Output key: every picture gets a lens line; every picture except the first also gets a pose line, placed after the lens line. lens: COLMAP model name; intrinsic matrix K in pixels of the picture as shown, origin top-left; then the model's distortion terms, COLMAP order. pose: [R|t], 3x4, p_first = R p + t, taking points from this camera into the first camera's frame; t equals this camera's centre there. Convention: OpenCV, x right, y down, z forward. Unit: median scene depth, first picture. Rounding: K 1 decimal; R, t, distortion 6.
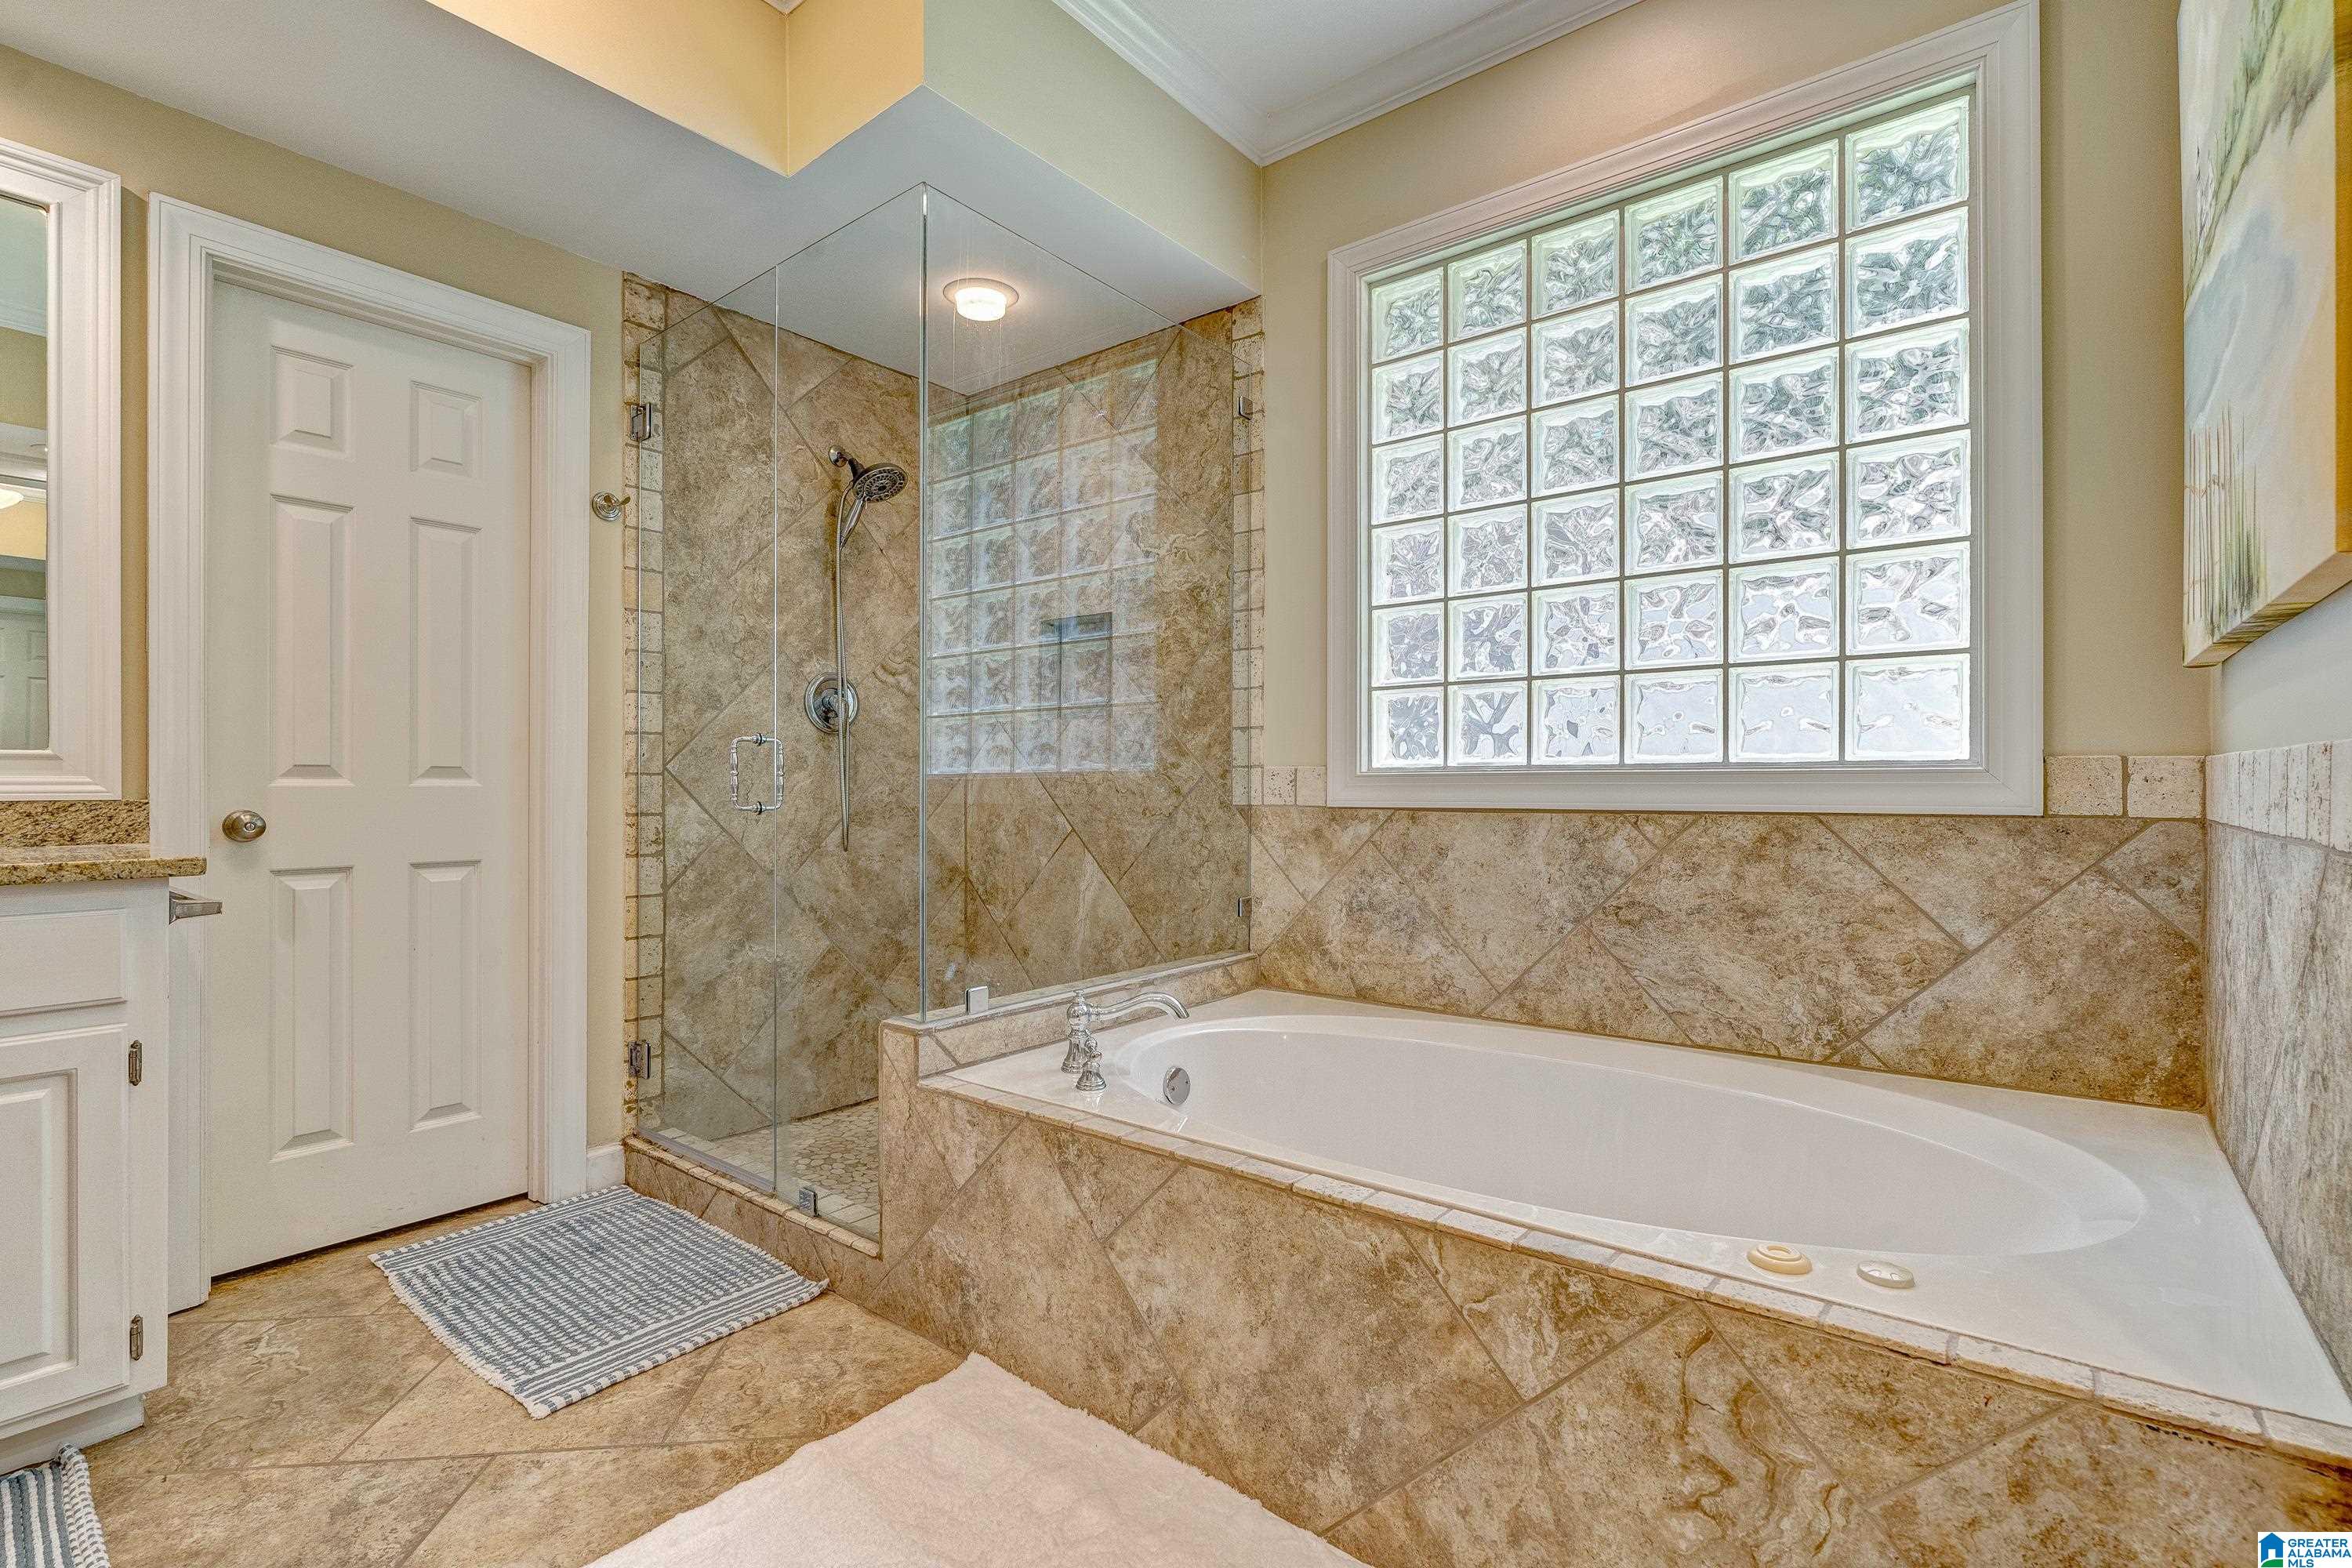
lens RADIAL K [[1074.0, 0, 1173.7], [0, 1074.0, 785.7], [0, 0, 1]] dist [-0.004907, 0.000850]
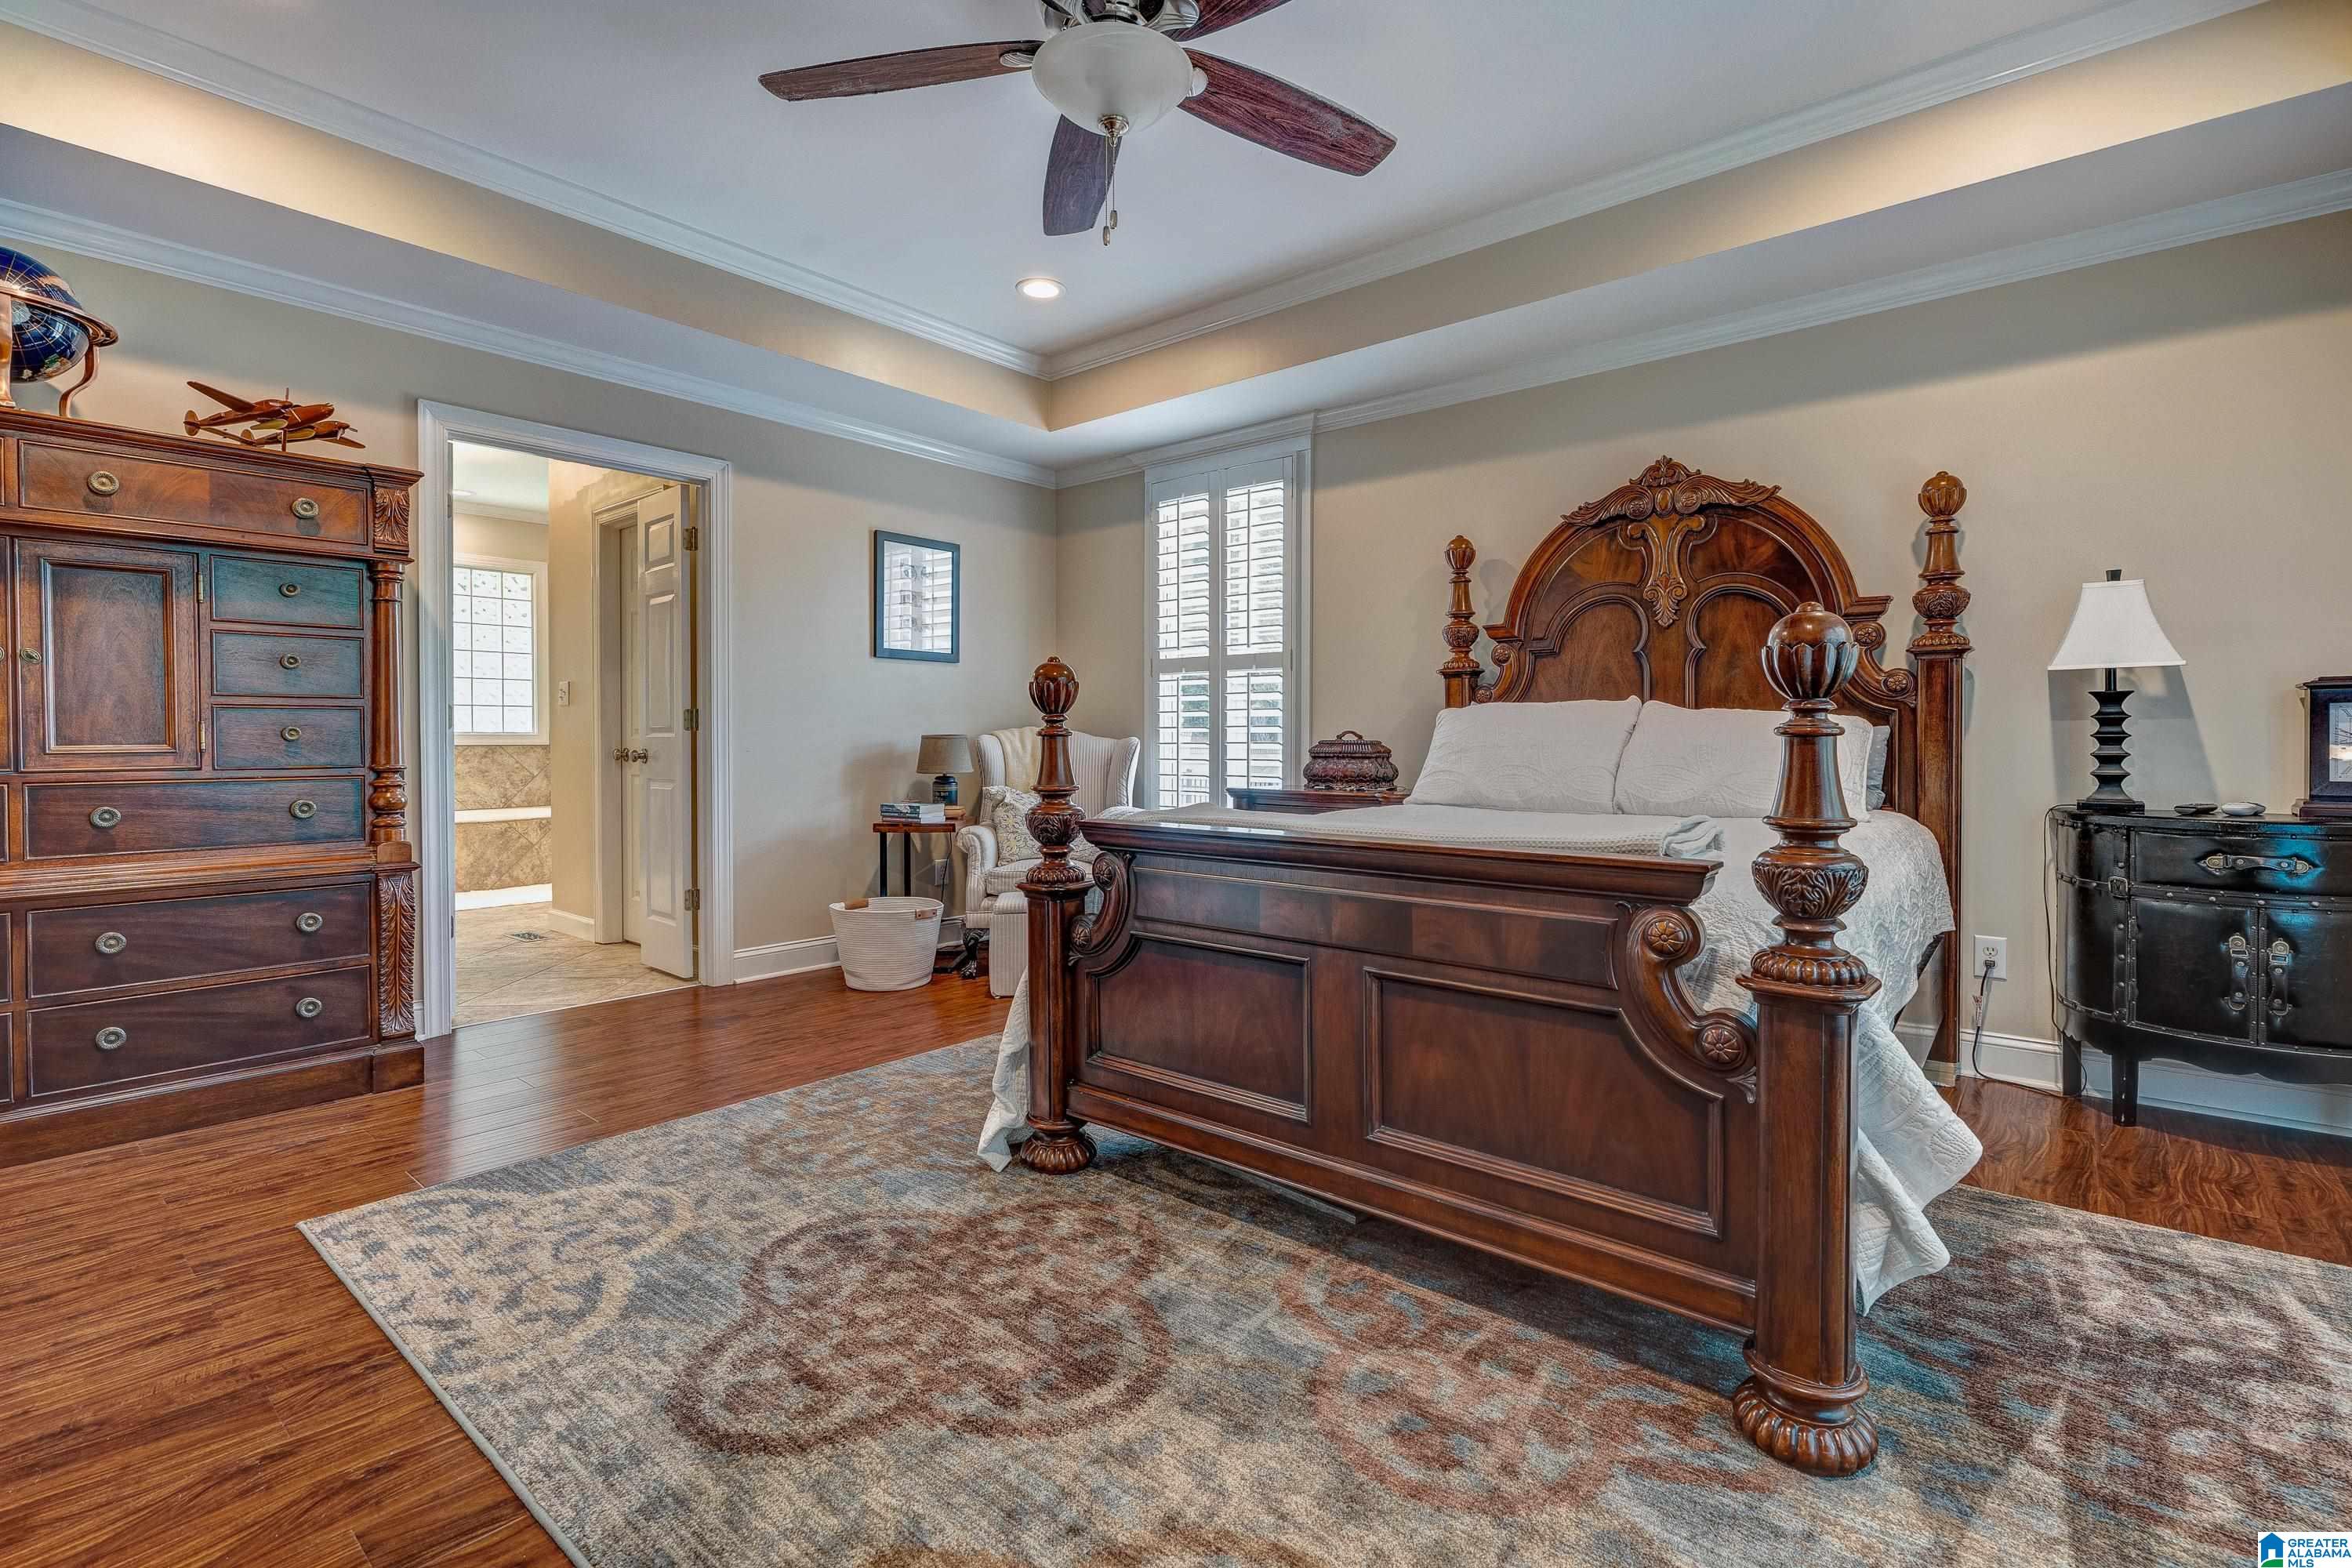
lens RADIAL K [[1074.0, 0, 1185.8], [0, 1074.0, 744.9], [0, 0, 1]] dist [-0.004907, 0.000850]
pose [[0.024433, -0.005432, 0.999687, -3.512220], [0.000427, 0.999985, 0.005423, 0.004431], [-0.999701, 0.000295, 0.024435, -1.736686]]
